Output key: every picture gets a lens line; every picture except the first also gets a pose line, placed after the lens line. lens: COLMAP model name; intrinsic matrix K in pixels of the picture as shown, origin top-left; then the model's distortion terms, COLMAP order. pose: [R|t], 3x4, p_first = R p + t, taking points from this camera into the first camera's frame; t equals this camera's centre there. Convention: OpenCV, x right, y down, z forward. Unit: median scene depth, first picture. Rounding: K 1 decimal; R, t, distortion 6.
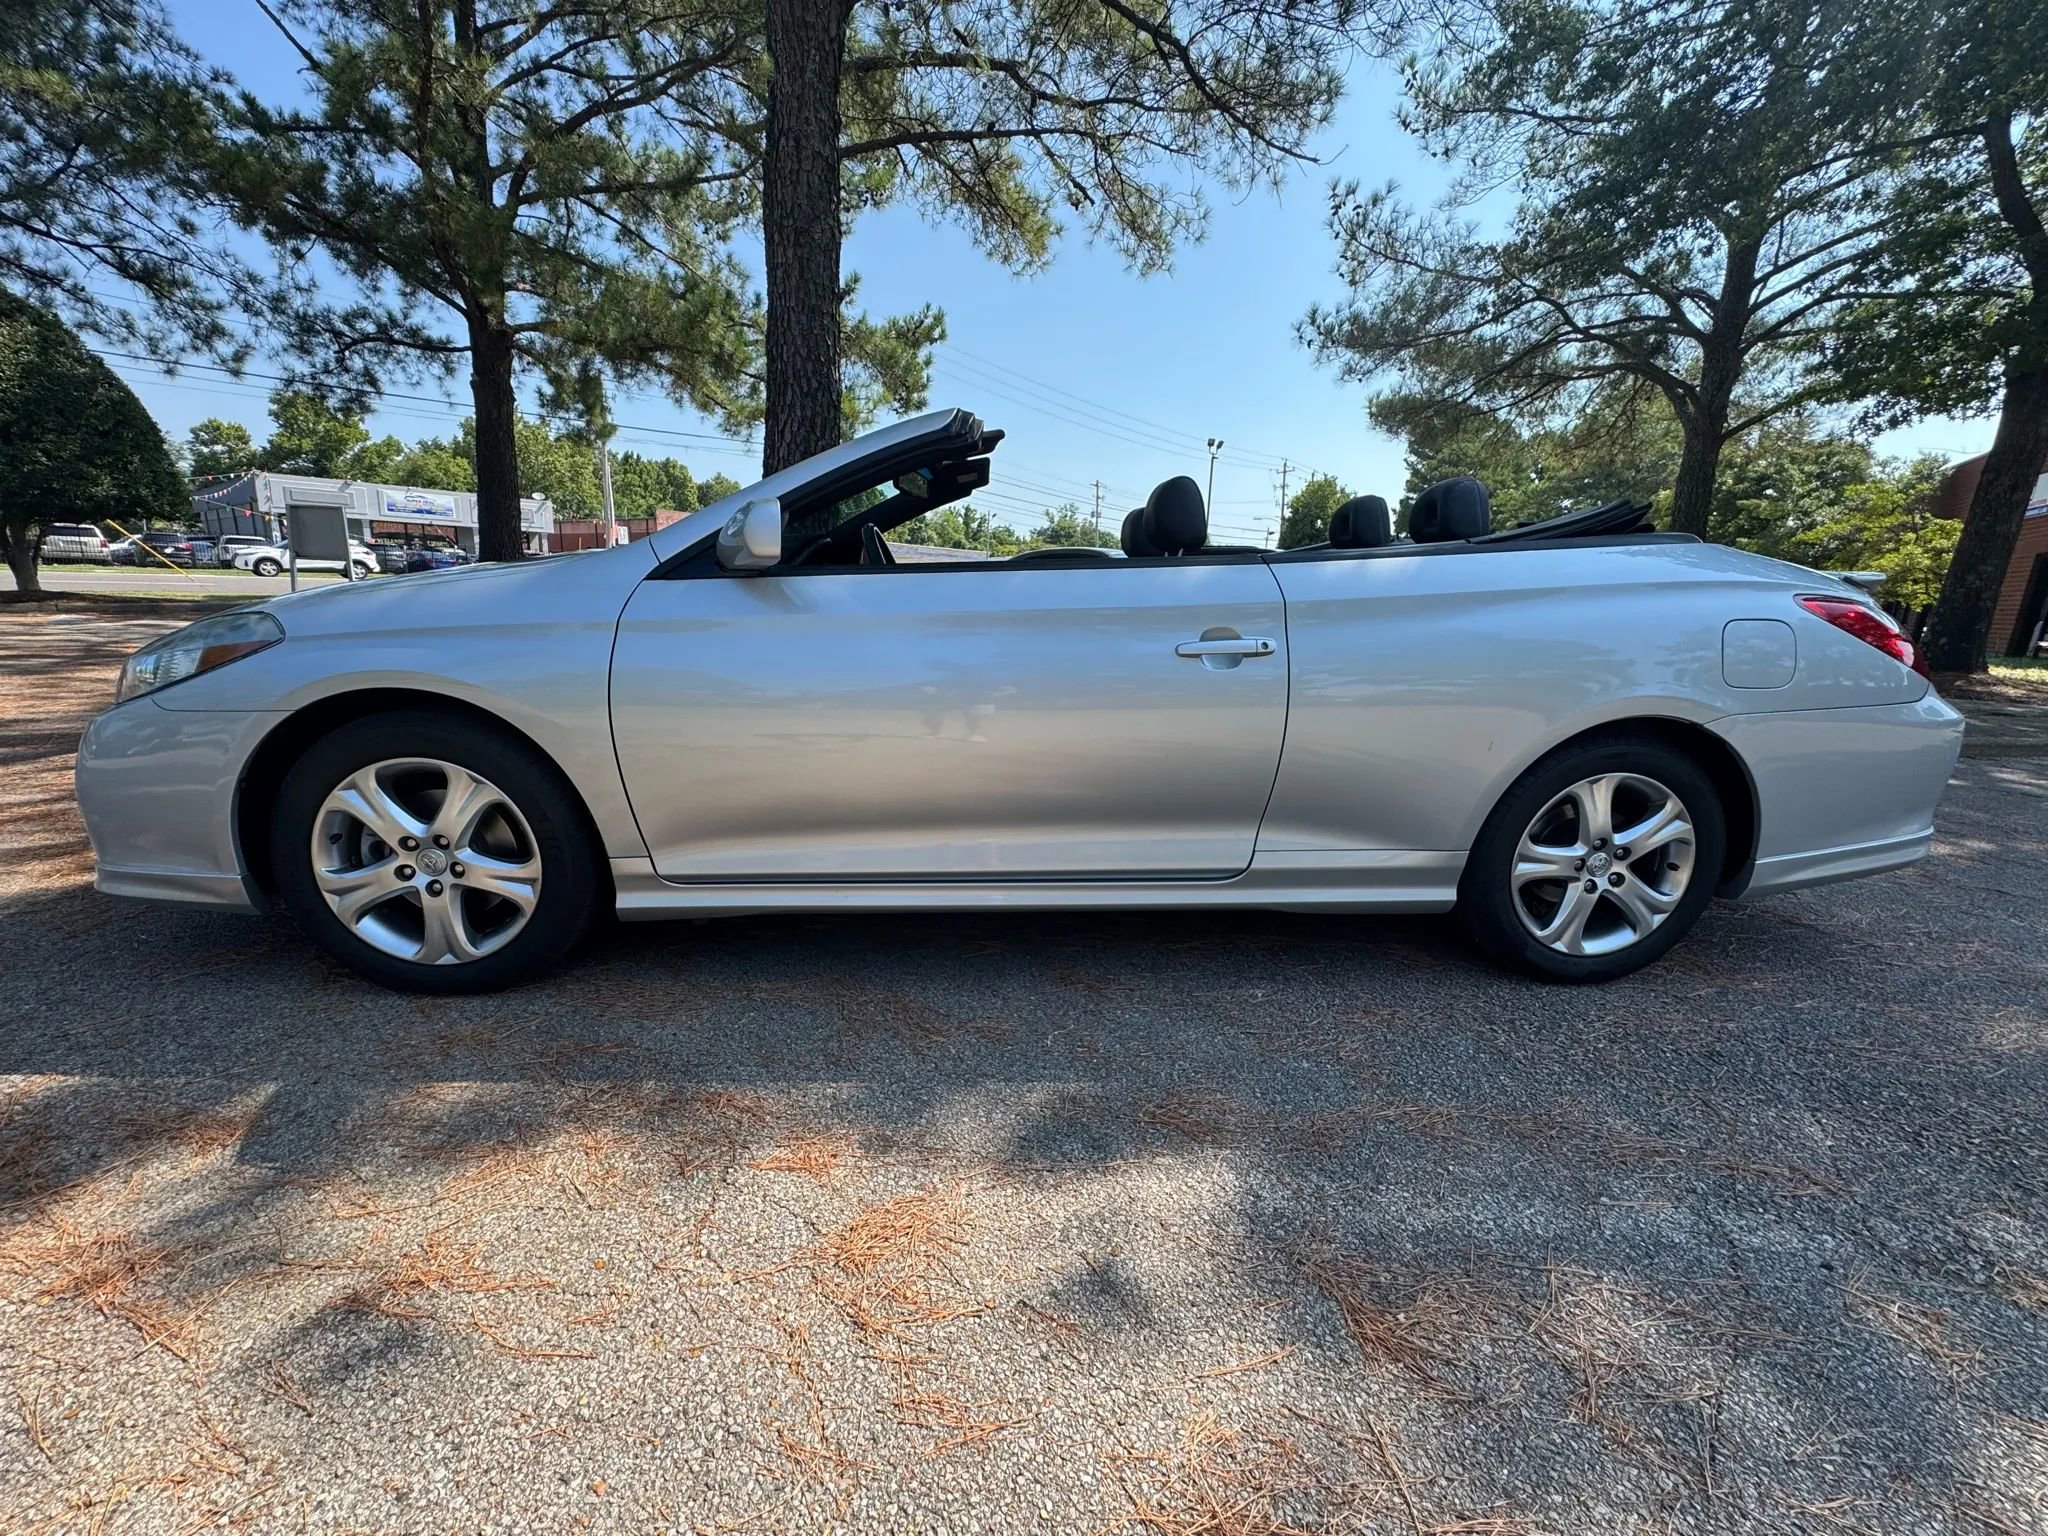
lens RADIAL K [[816.5, 0, 1024.2], [0, 816.5, 766.5], [0, 0, 1]] dist [-0.002648, 0.000829]
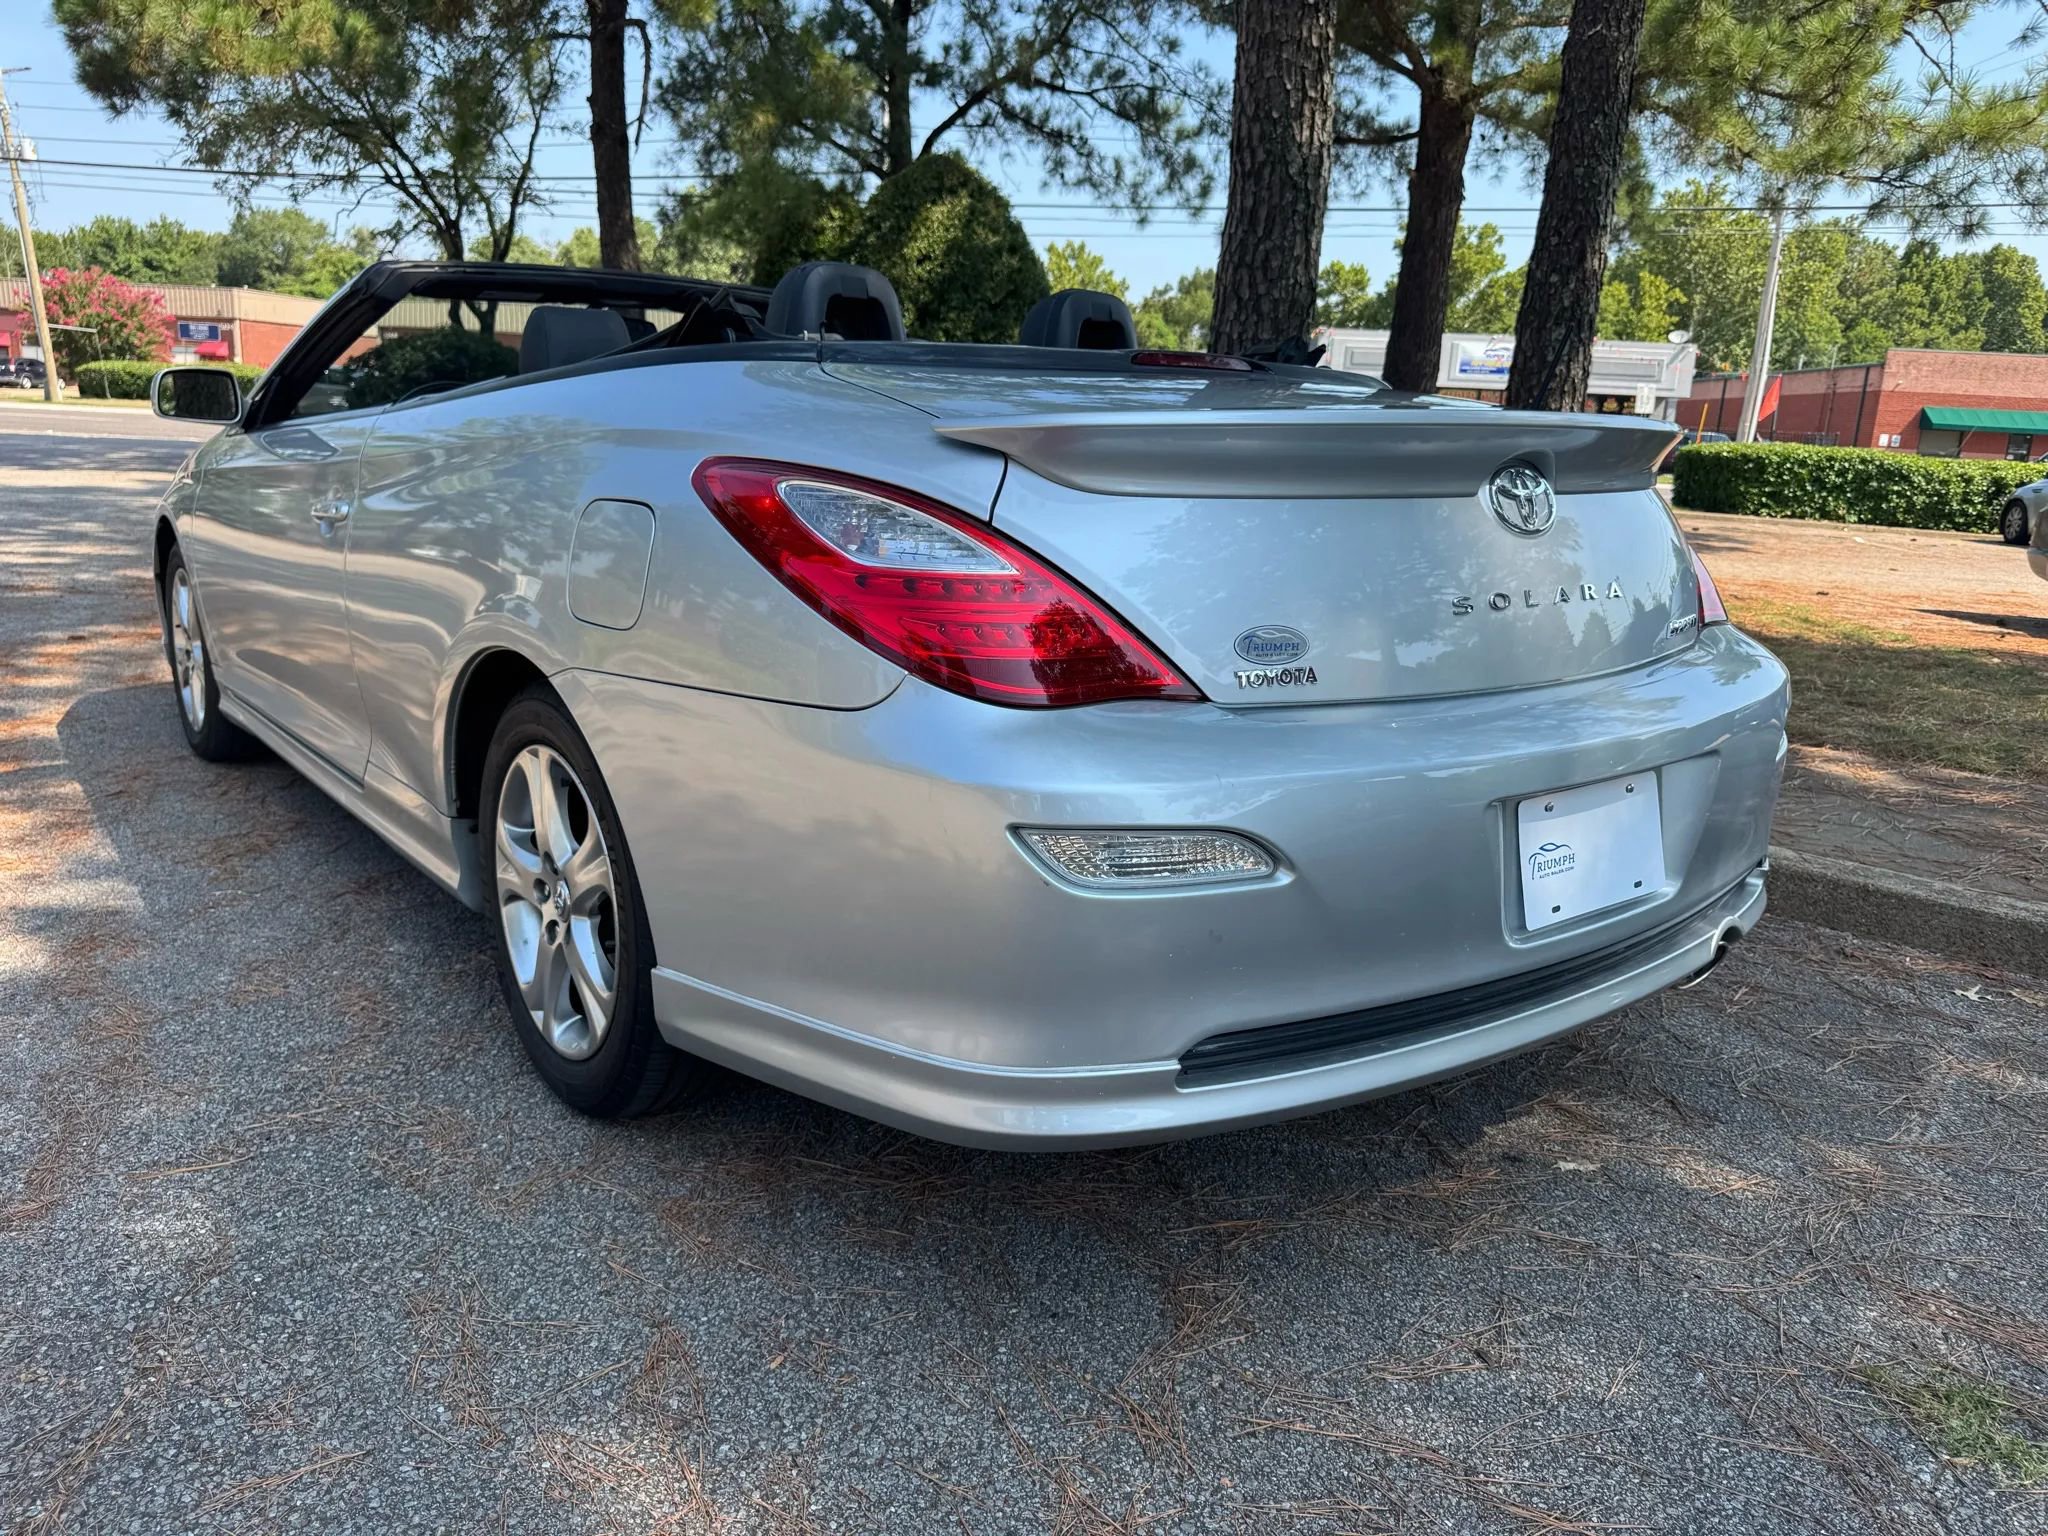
lens RADIAL K [[1468.4, 0, 1022.1], [0, 1468.4, 775.8], [0, 0, 1]] dist [0.004487, -0.010601]
pose [[0.559658, 0.179594, -0.809030, 0.297827], [-0.200675, 0.976551, 0.077961, -0.021019], [0.804060, 0.118720, 0.582575, 0.106377]]
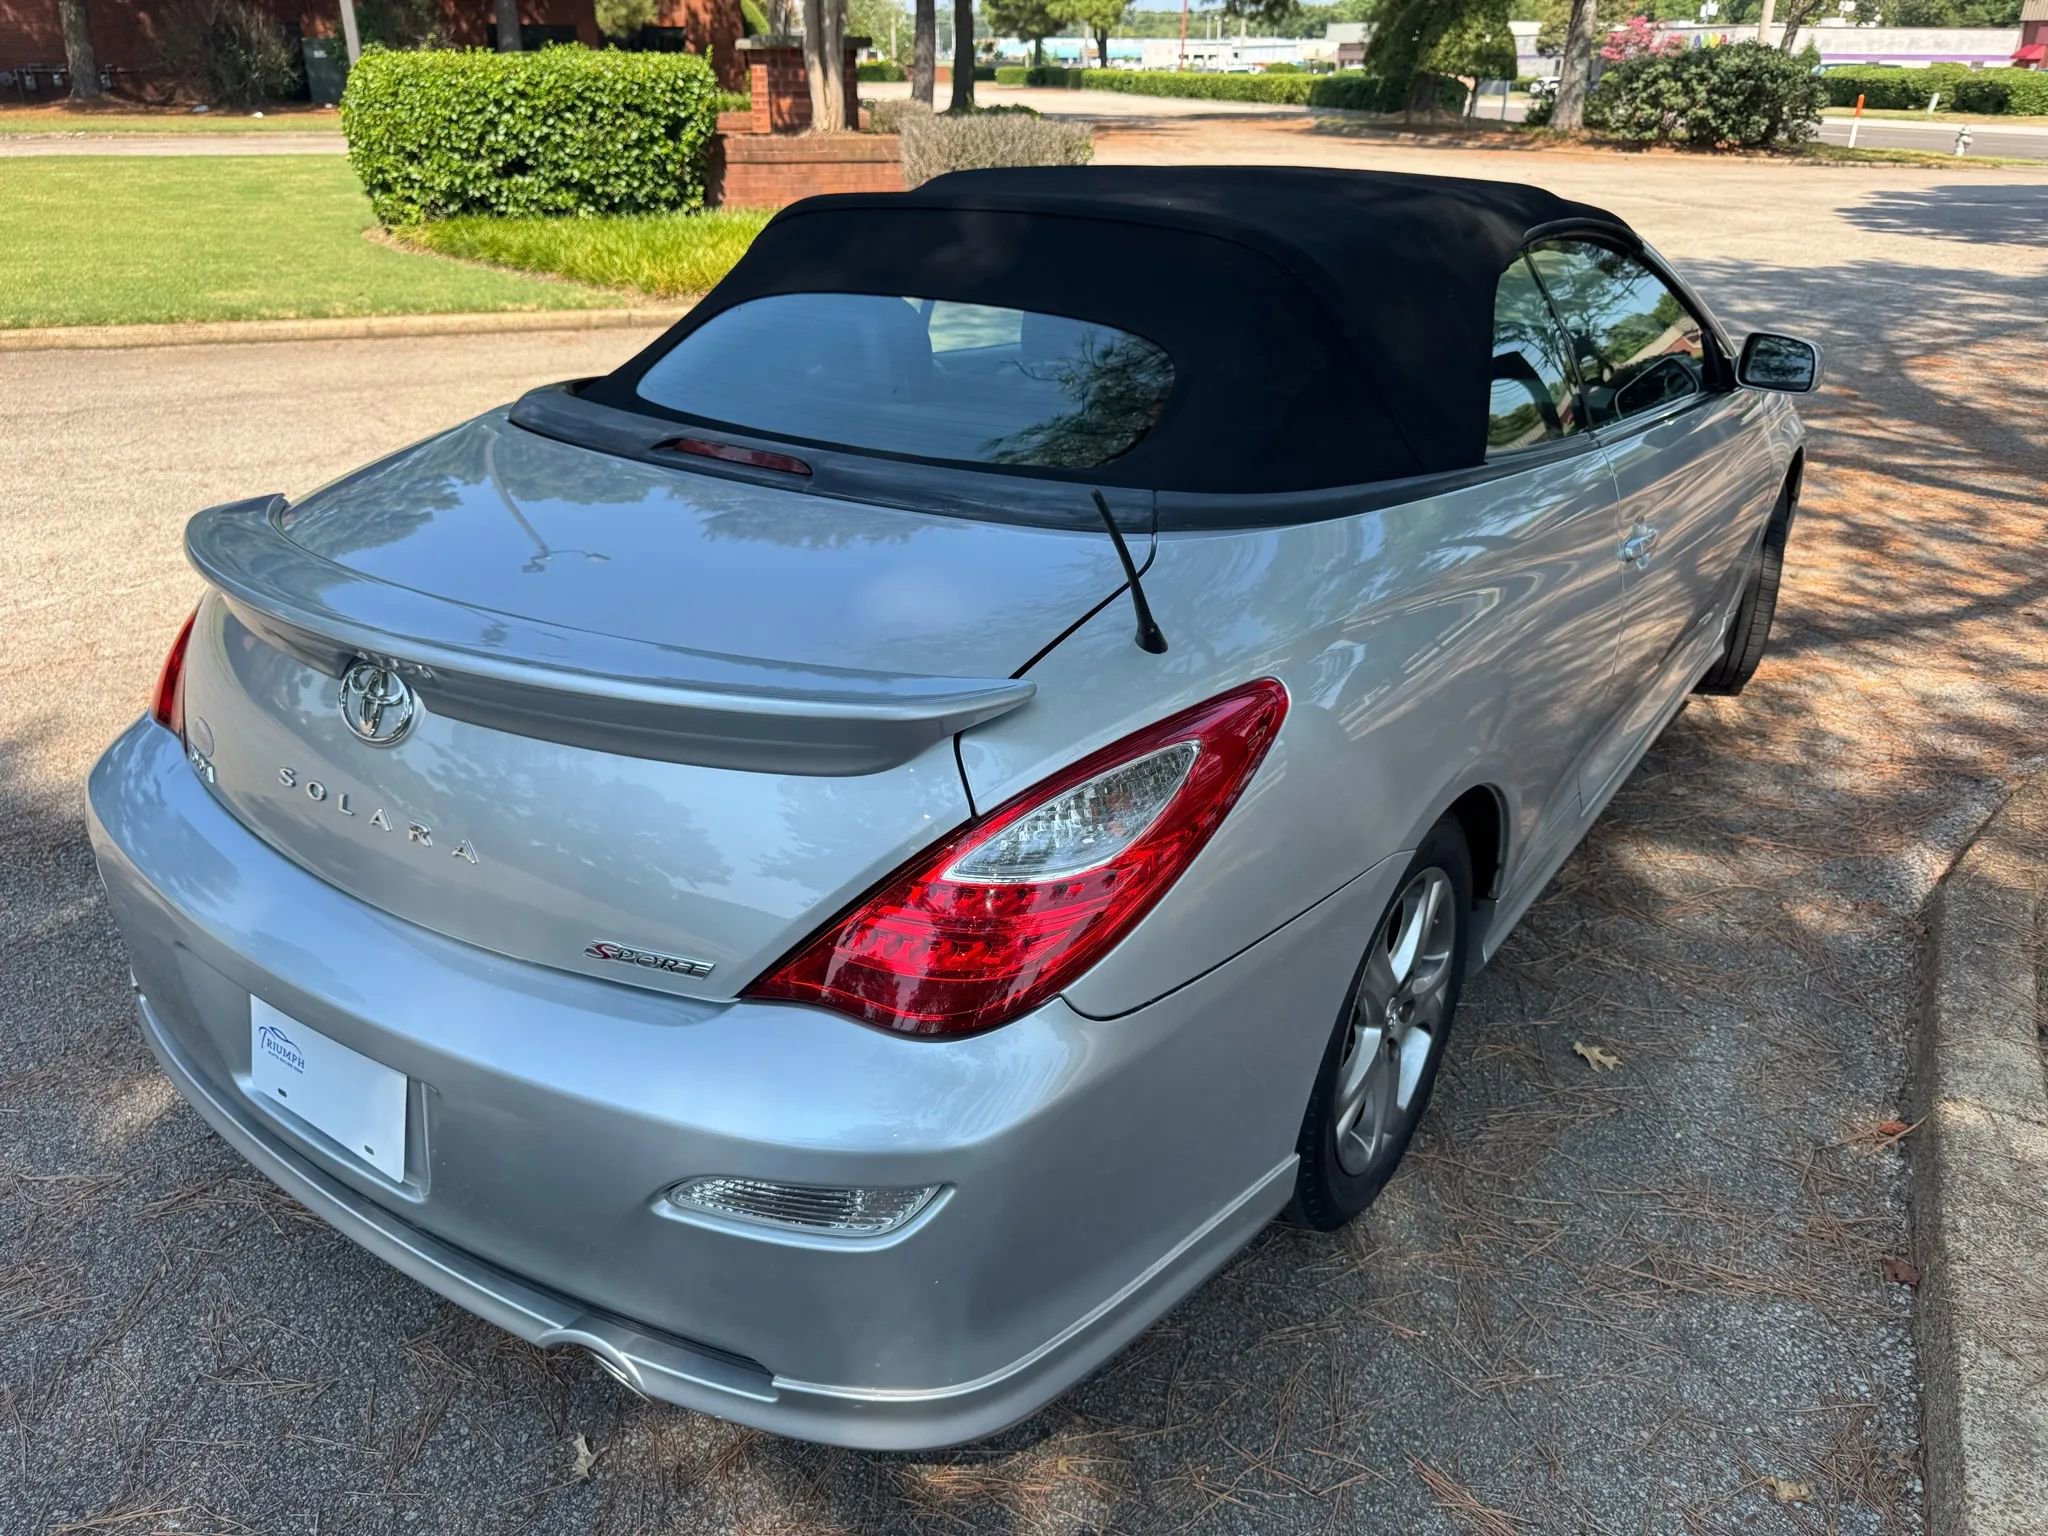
lens RADIAL K [[1468.4, 0, 1011.5], [0, 1468.4, 791.2], [0, 0, 1]] dist [0.004487, -0.010601]
pose [[-0.637363, 0.299758, -0.709869, 0.260054], [-0.195056, 0.828467, 0.524972, -0.124402], [0.745467, 0.473062, -0.469564, 0.346789]]
